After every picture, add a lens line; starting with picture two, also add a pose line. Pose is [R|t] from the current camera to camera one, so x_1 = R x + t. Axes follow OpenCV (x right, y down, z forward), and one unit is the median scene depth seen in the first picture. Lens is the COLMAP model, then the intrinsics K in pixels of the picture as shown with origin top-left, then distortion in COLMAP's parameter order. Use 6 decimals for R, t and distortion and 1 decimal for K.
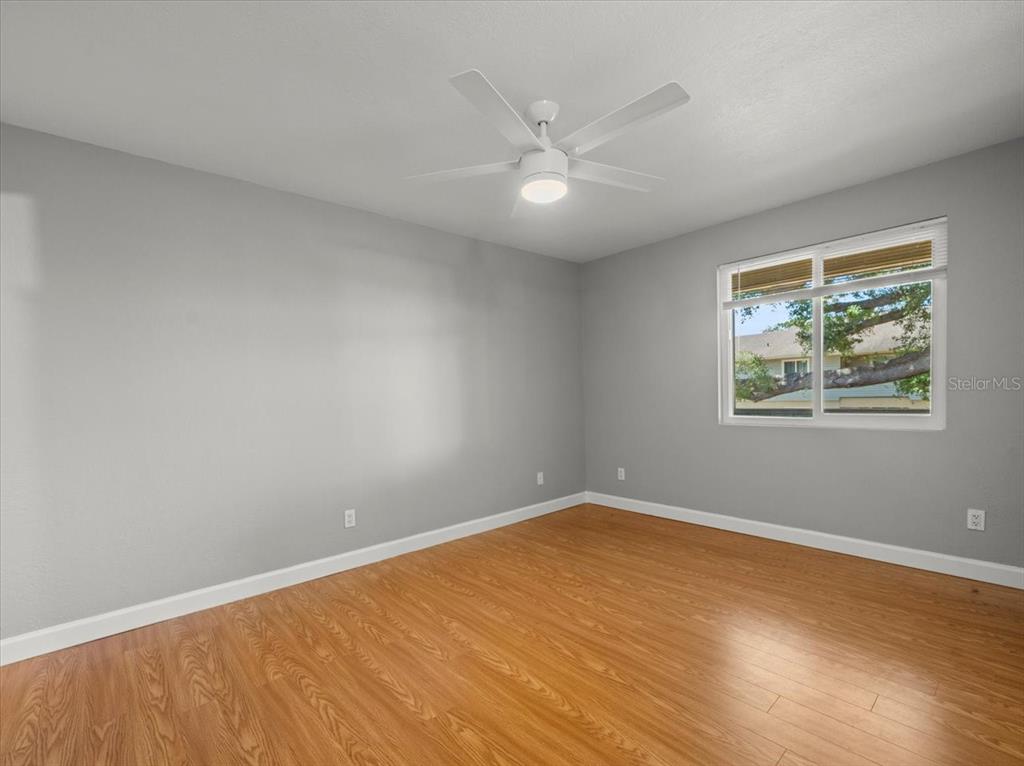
lens RADIAL K [[494.0, 0, 507.7], [0, 494.0, 395.1], [0, 0, 1]] dist [-0.000477, -0.000970]
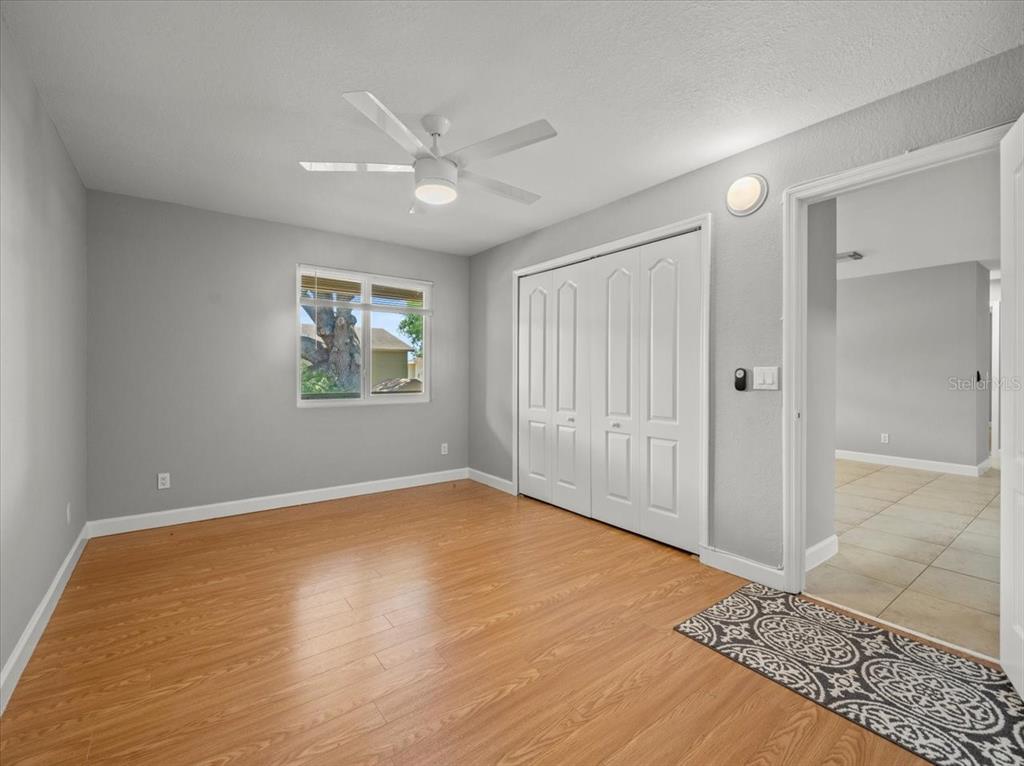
lens RADIAL K [[474.5, 0, 505.5], [0, 474.5, 376.2], [0, 0, 1]] dist [-0.000314, -0.000875]
pose [[0.034218, 0.022016, 0.999172, -0.668946], [0.001953, 0.999754, -0.022095, 0.014138], [-0.999412, 0.002708, 0.034166, 0.568588]]
